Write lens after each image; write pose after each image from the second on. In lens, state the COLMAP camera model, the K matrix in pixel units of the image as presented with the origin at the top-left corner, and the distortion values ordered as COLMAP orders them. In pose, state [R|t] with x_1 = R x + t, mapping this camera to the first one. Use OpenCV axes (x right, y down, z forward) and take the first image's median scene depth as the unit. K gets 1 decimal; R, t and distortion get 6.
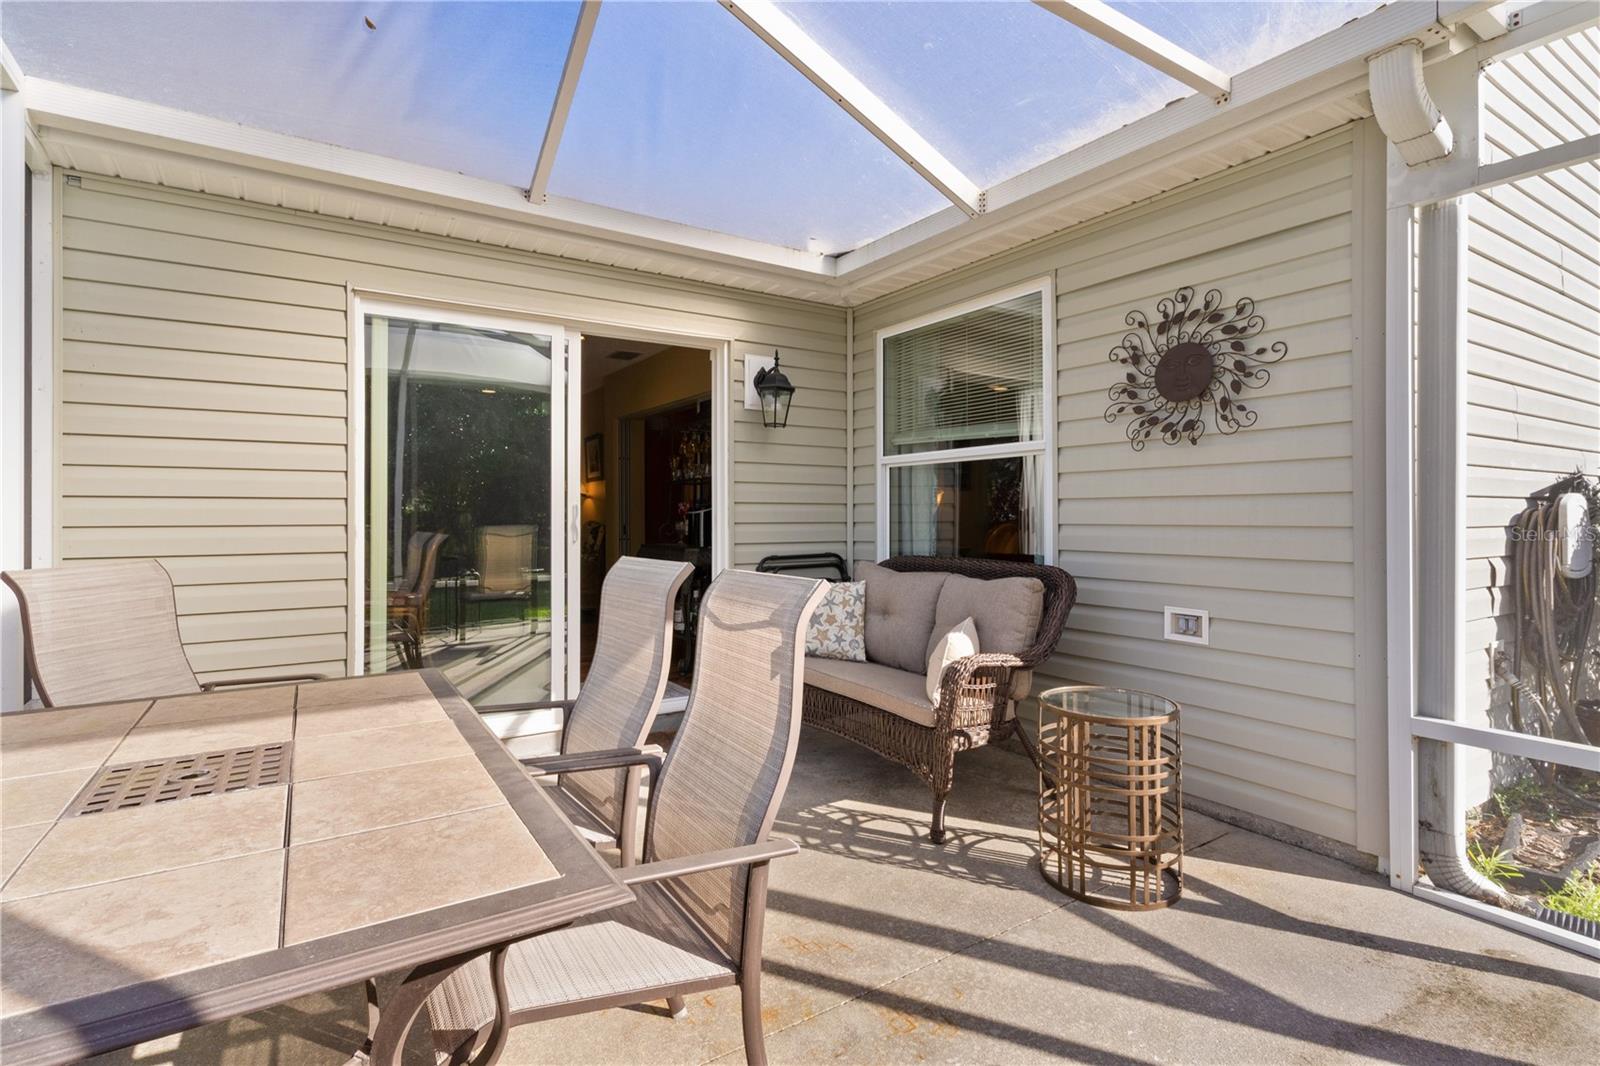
lens RADIAL K [[775.1, 0, 800.6], [0, 775.1, 522.5], [0, 0, 1]] dist [0.004510, -0.001472]
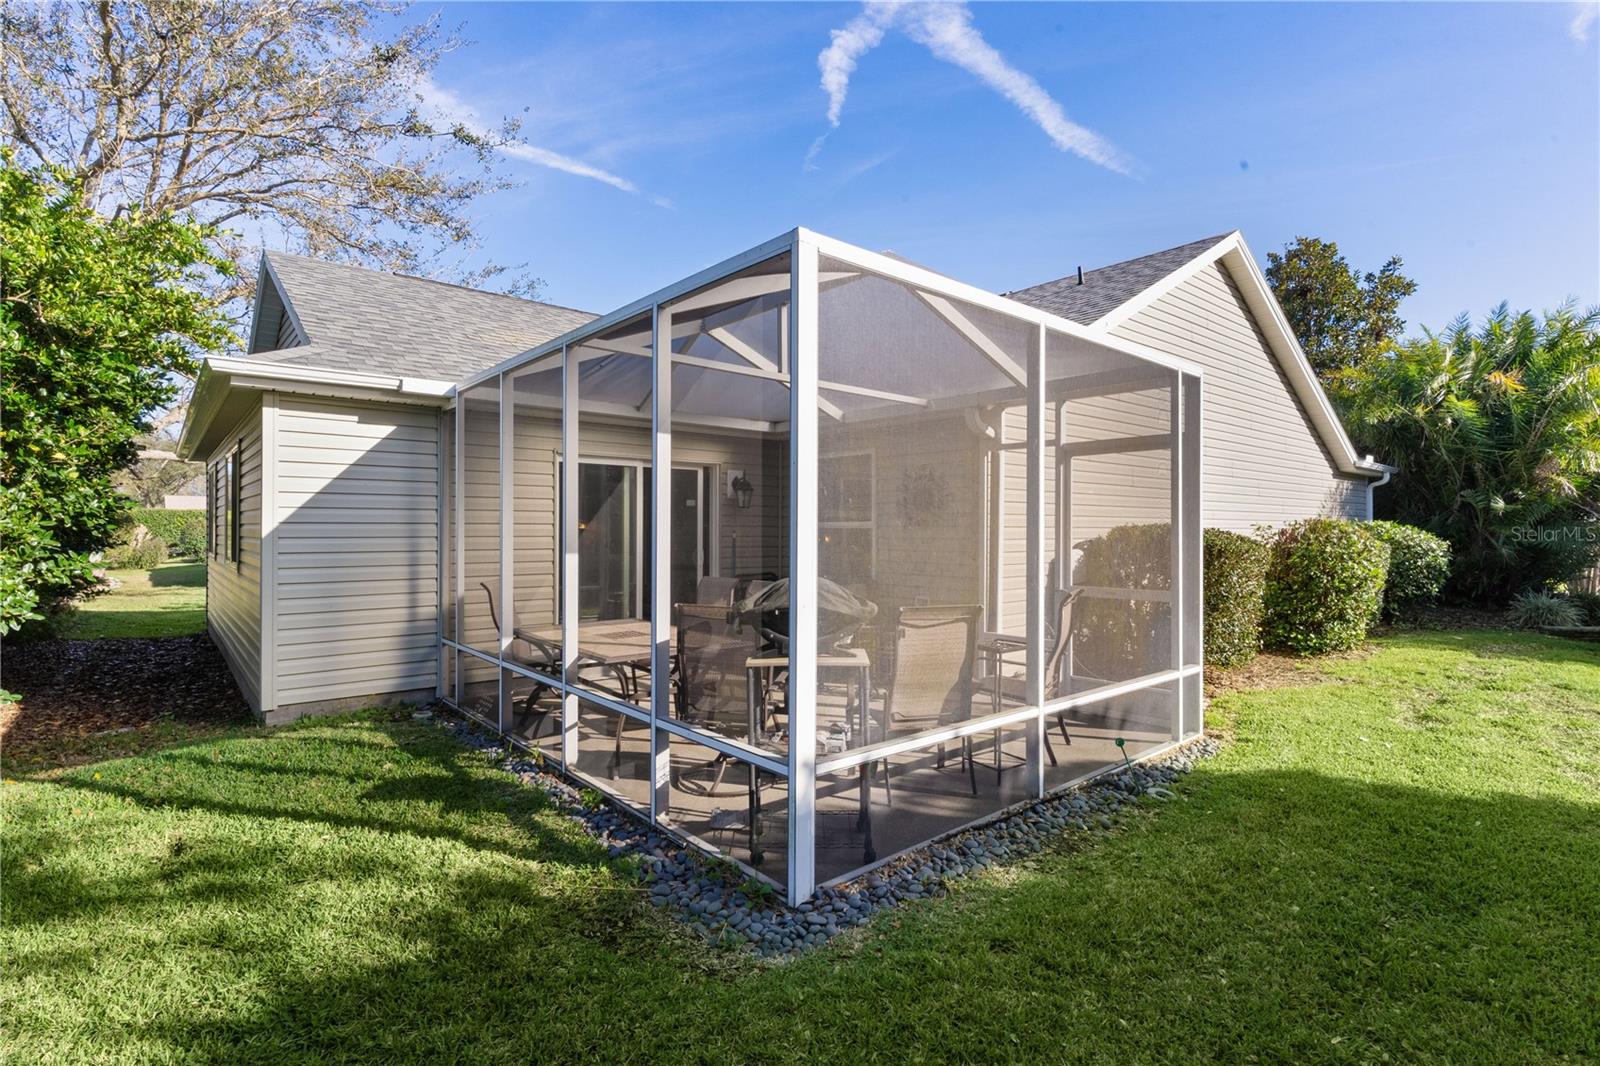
lens RADIAL K [[775.1, 0, 800.9], [0, 775.1, 533.8], [0, 0, 1]] dist [0.004510, -0.001472]
pose [[0.991488, 0.005200, 0.130092, -0.143182], [-0.004614, 0.999978, -0.004808, -0.049111], [-0.130114, 0.004167, 0.991490, -0.960519]]
